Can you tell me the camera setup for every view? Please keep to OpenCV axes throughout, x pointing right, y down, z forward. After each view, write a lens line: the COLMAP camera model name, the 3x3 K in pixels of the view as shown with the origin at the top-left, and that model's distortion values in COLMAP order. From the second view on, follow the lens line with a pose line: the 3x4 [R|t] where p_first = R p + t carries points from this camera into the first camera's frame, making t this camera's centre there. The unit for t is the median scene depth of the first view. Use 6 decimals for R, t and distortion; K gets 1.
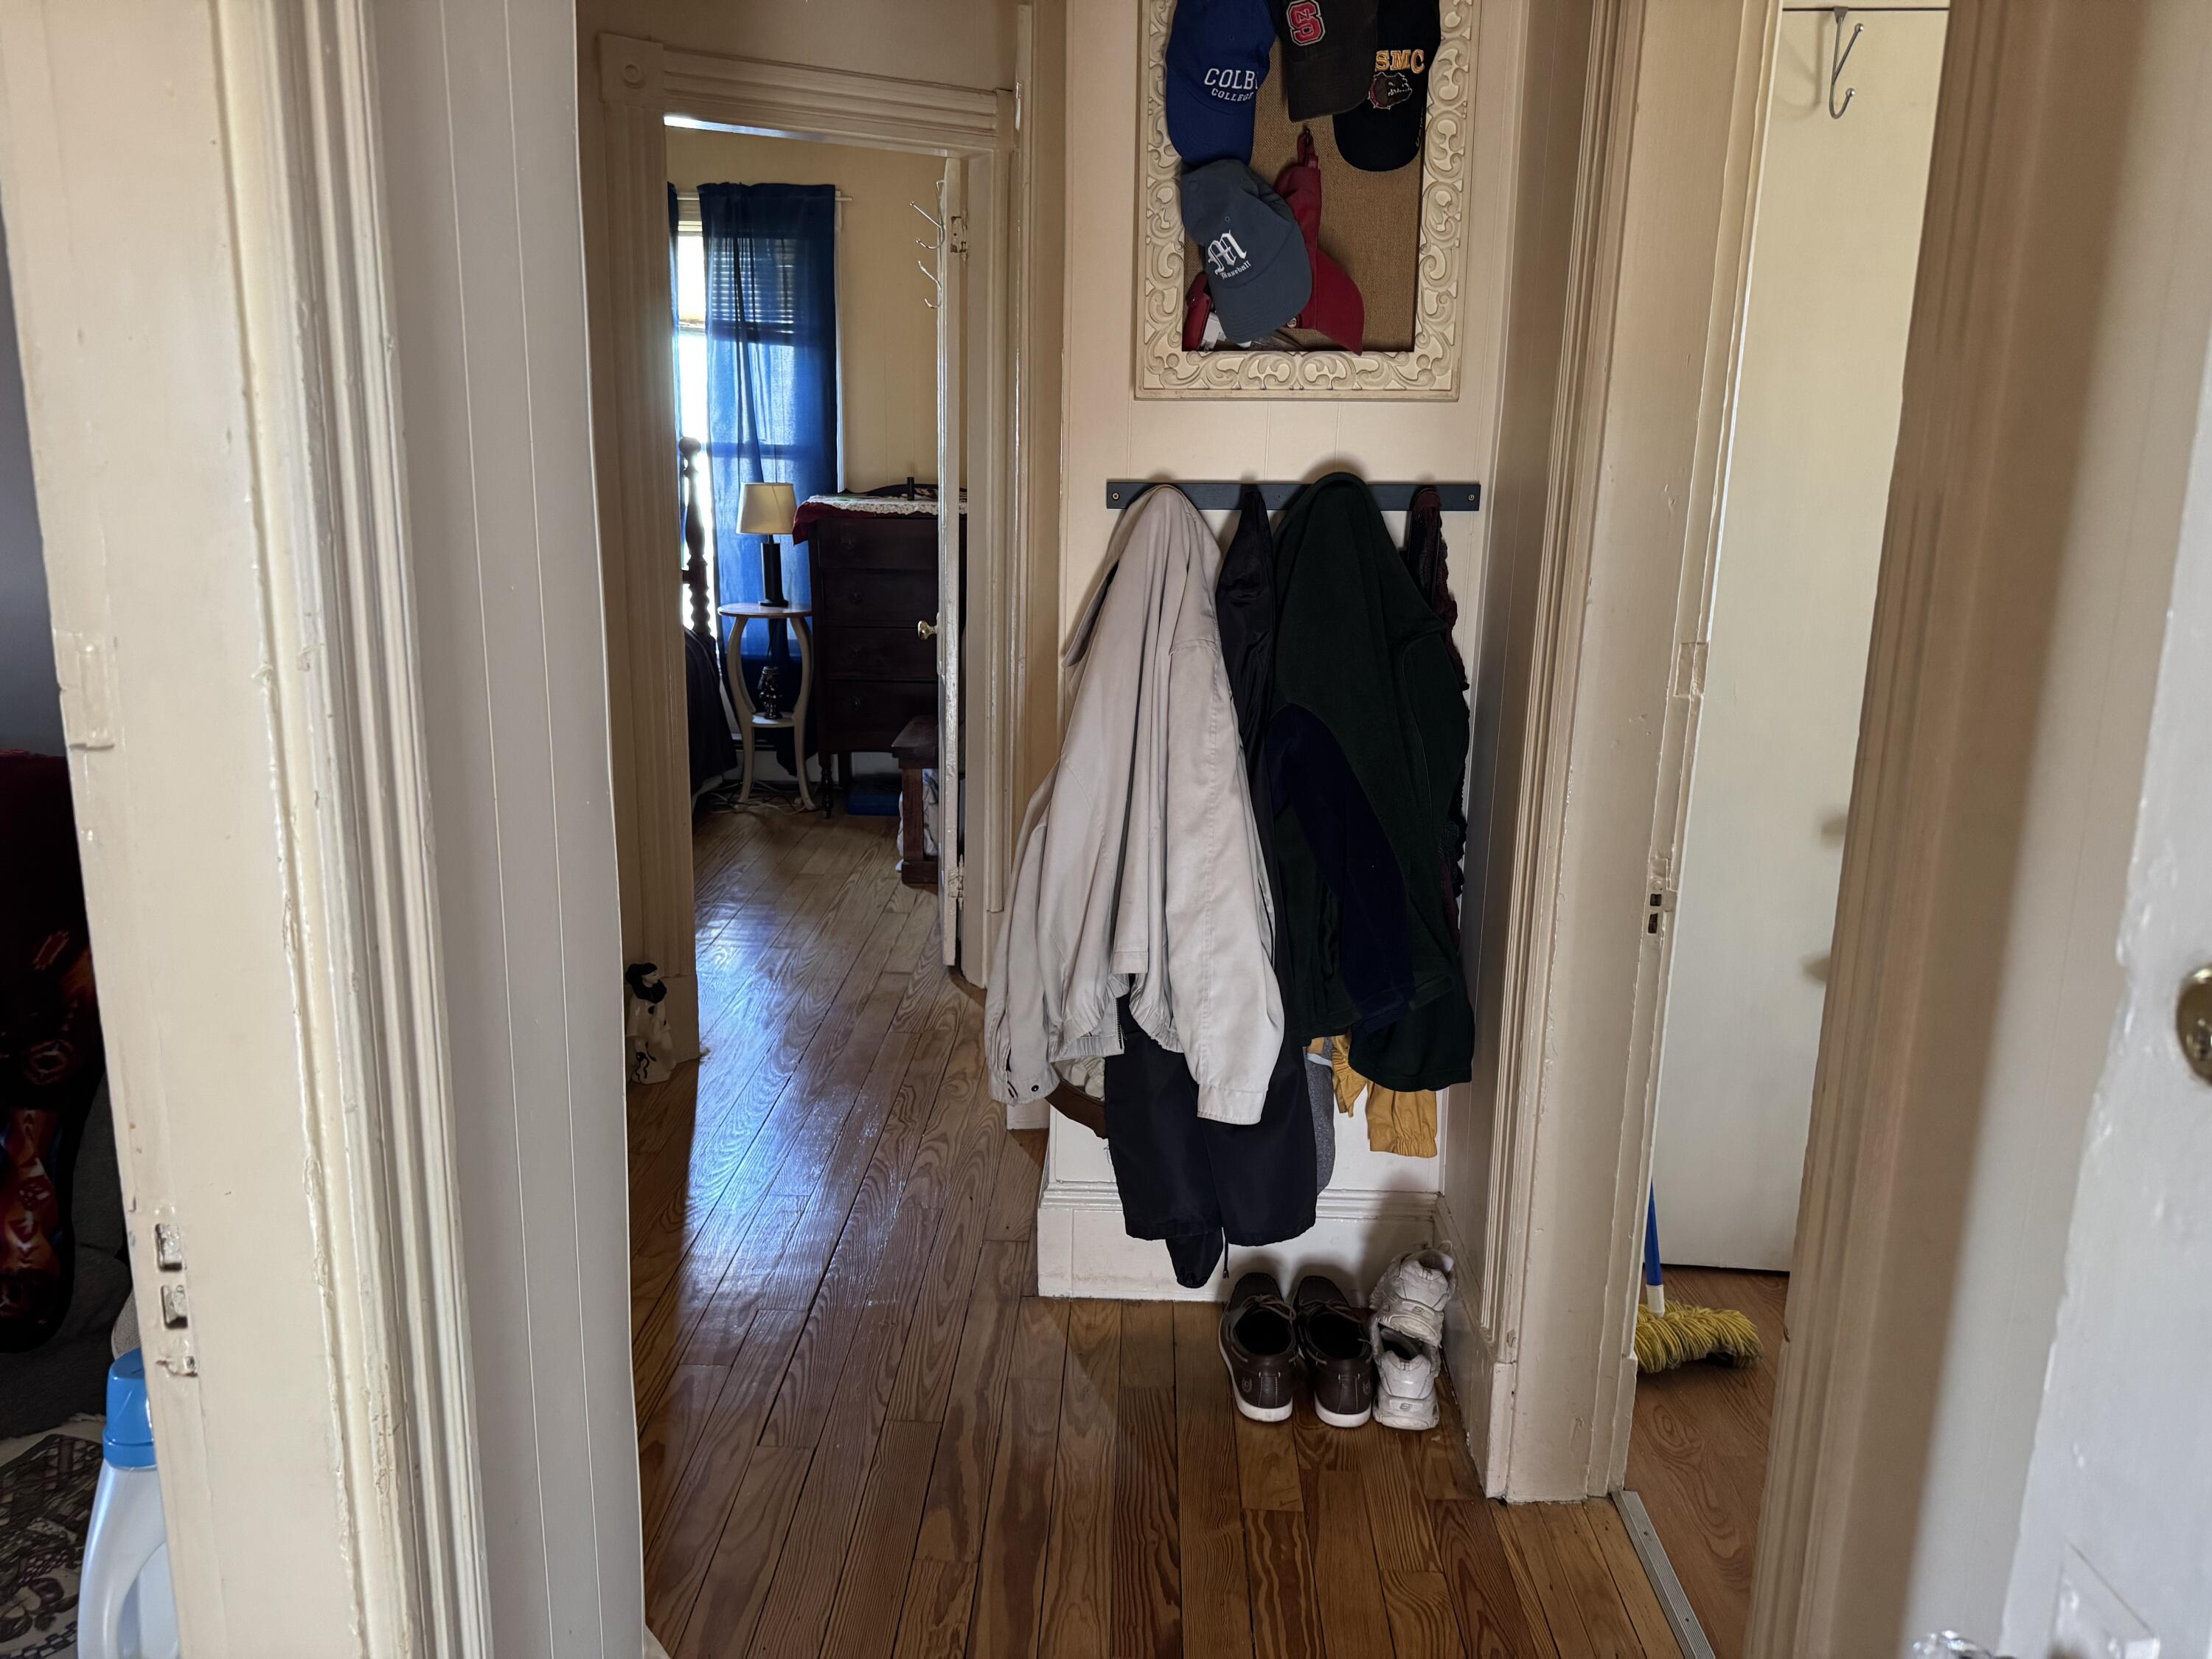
lens RADIAL K [[1538.8, 0, 1106.0], [0, 1538.8, 829.5], [0, 0, 1]] dist [0.198611, -0.409694]
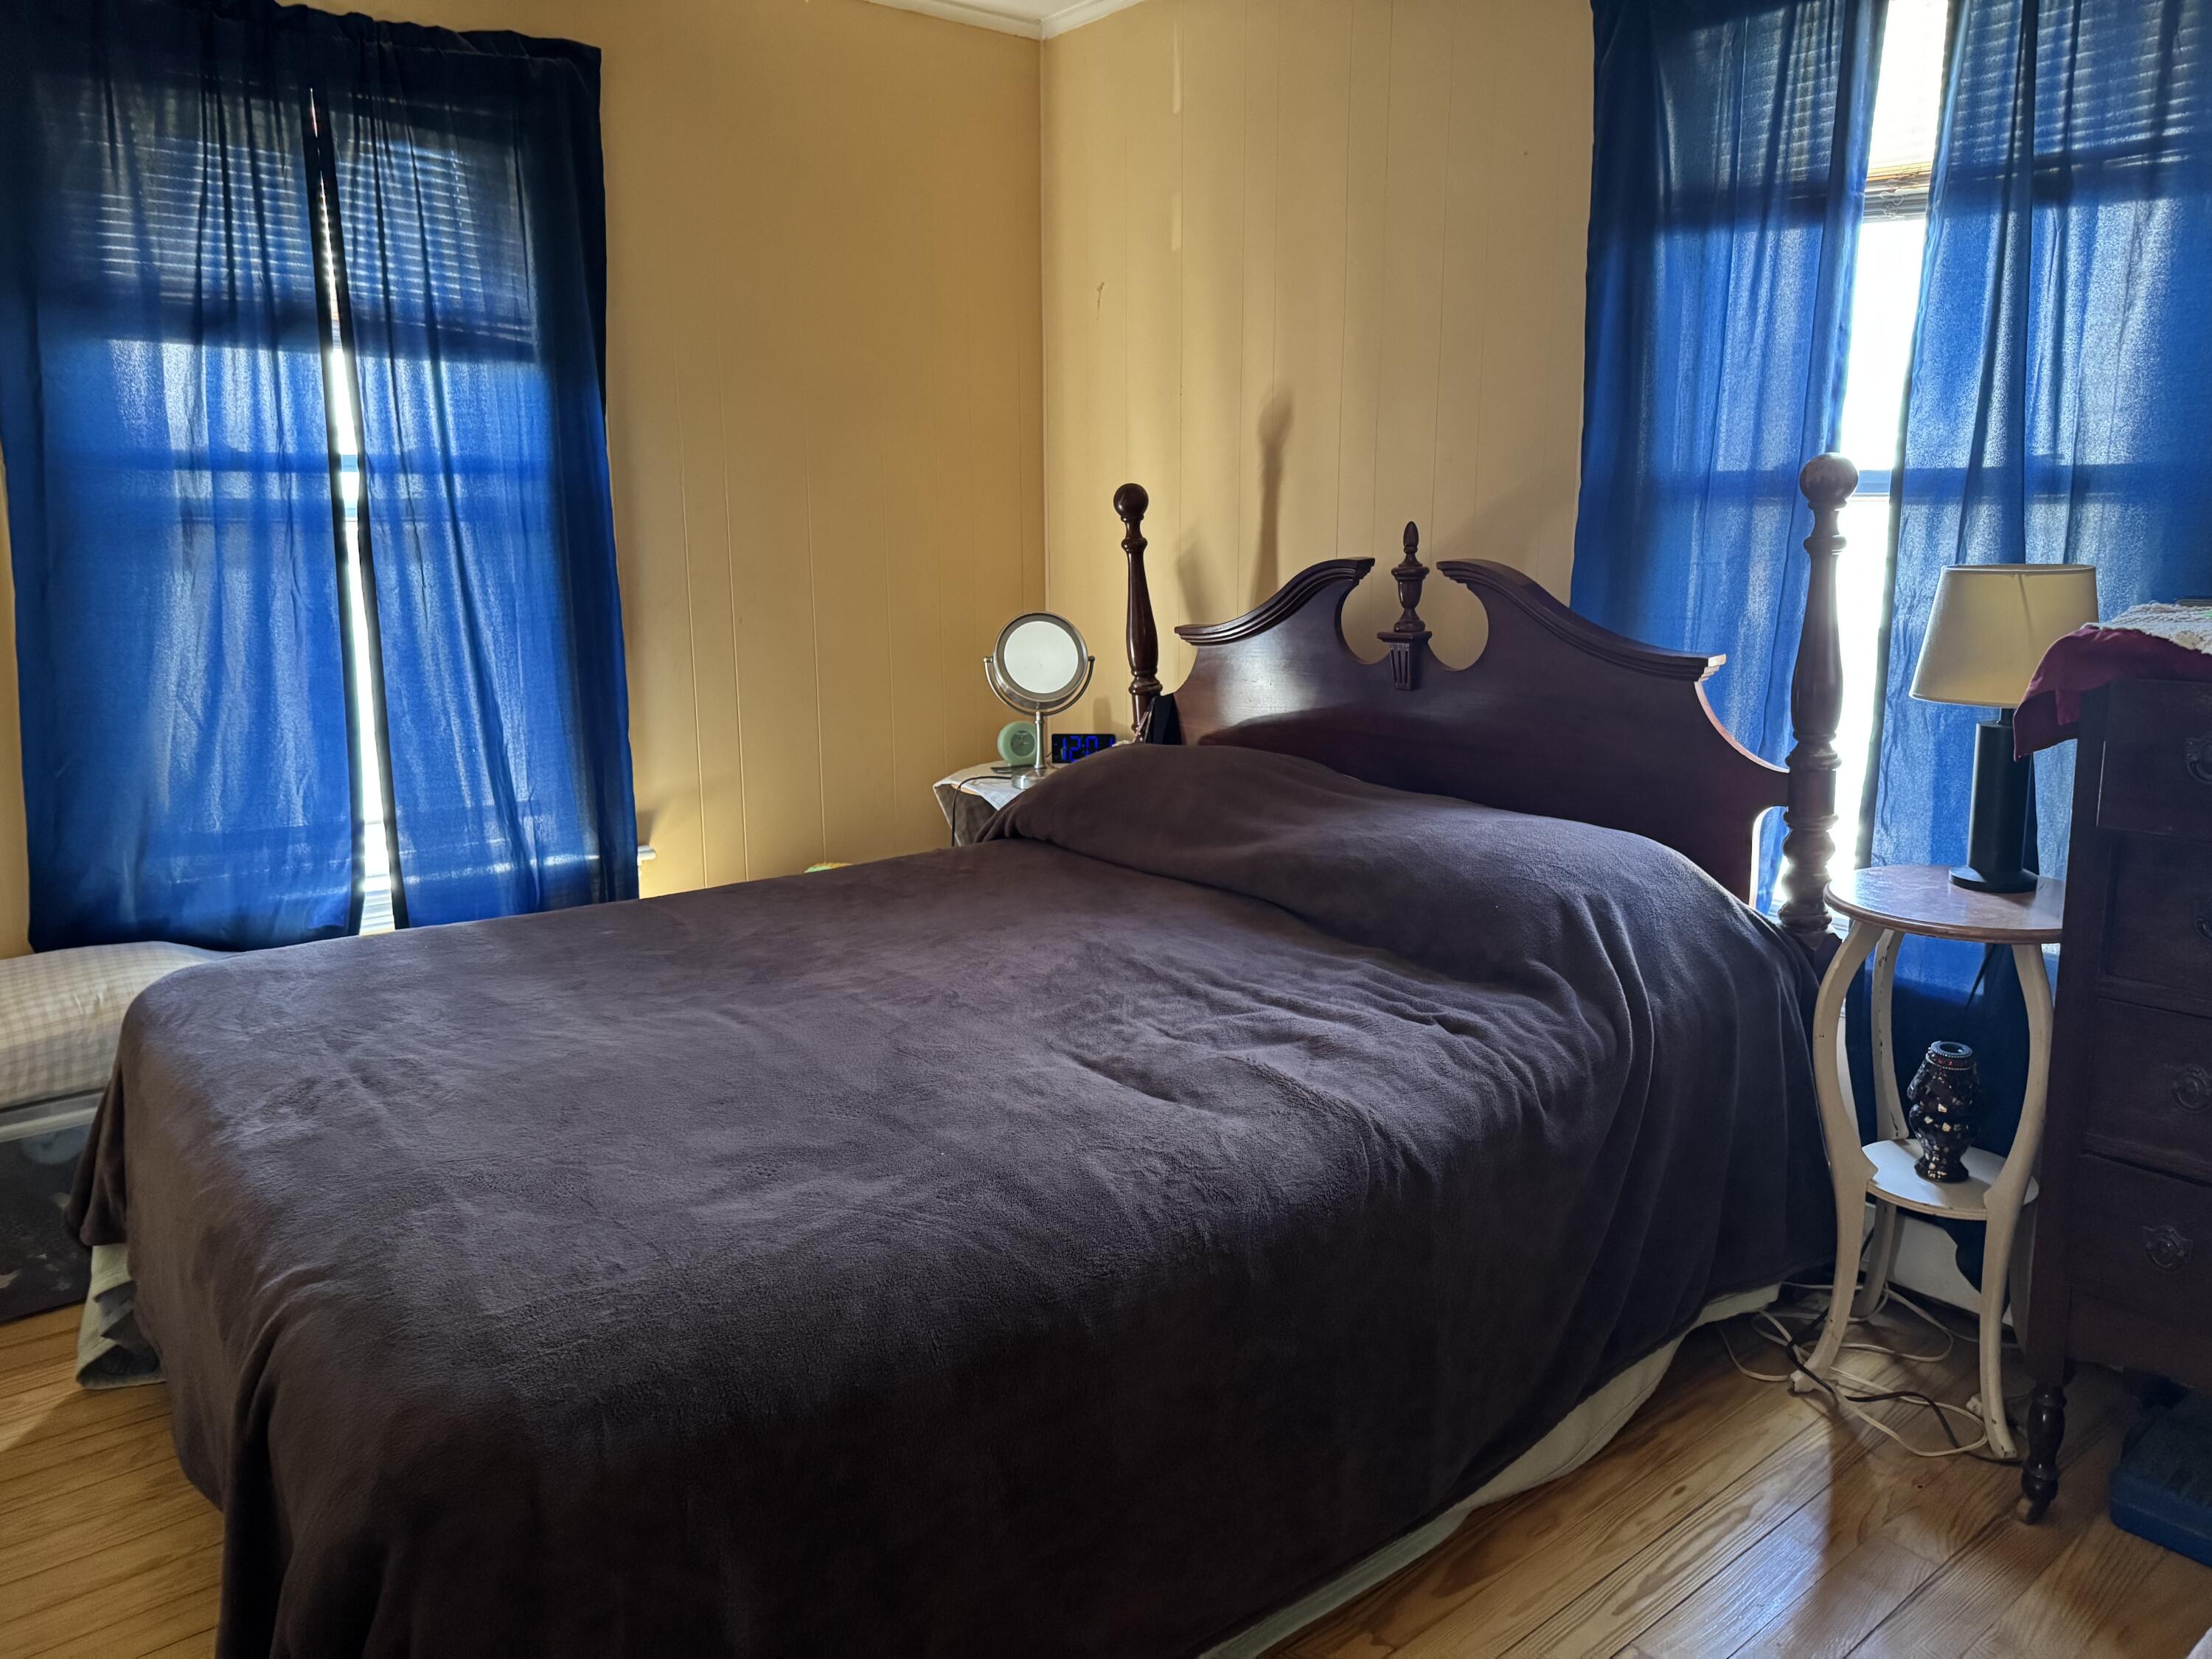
lens RADIAL K [[1536.3, 0, 1113.1], [0, 1536.3, 822.1], [0, 0, 1]] dist [0.074655, -0.092888]
pose [[0.643526, 0.120802, -0.755832, -0.068193], [-0.156826, 0.987328, 0.024277, -0.137303], [0.749186, 0.102912, 0.654316, 0.602524]]
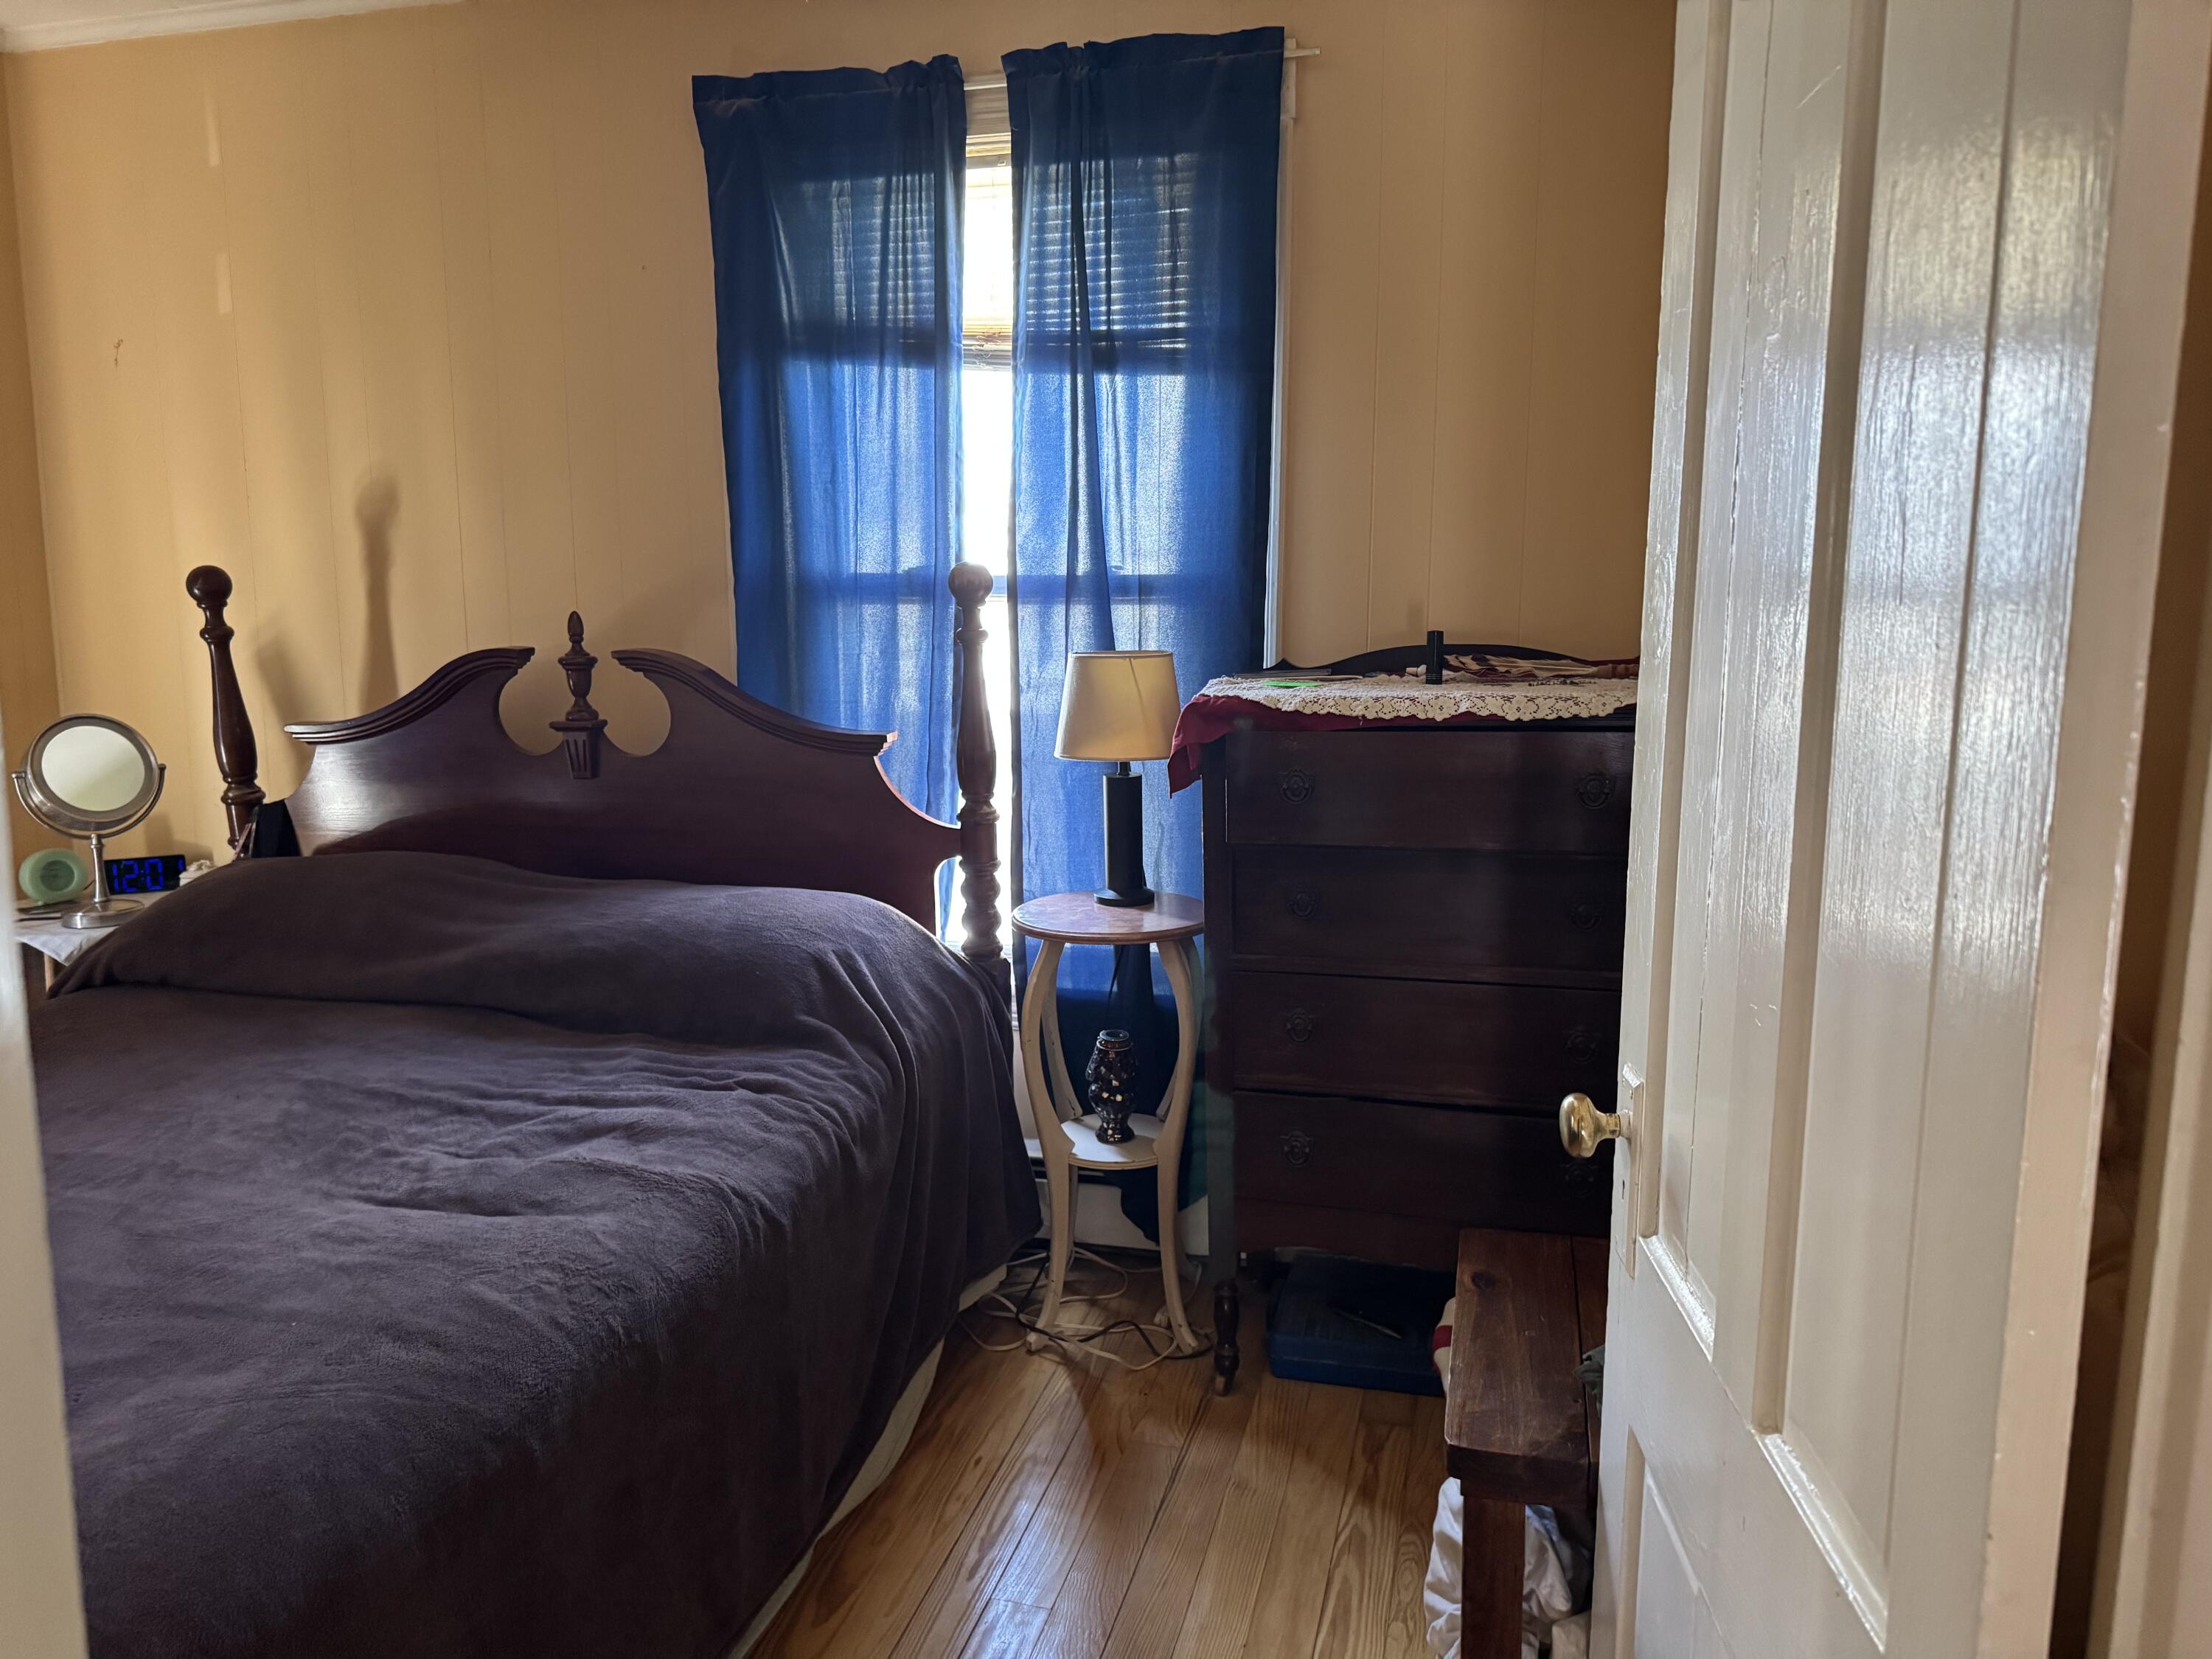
lens RADIAL K [[1538.8, 0, 1106.0], [0, 1538.8, 829.5], [0, 0, 1]] dist [0.198611, -0.409694]
pose [[0.972490, 0.008411, -0.232792, -0.110492], [-0.029712, 0.995664, -0.088146, -0.126102], [0.231041, 0.092638, 0.968524, 0.545610]]
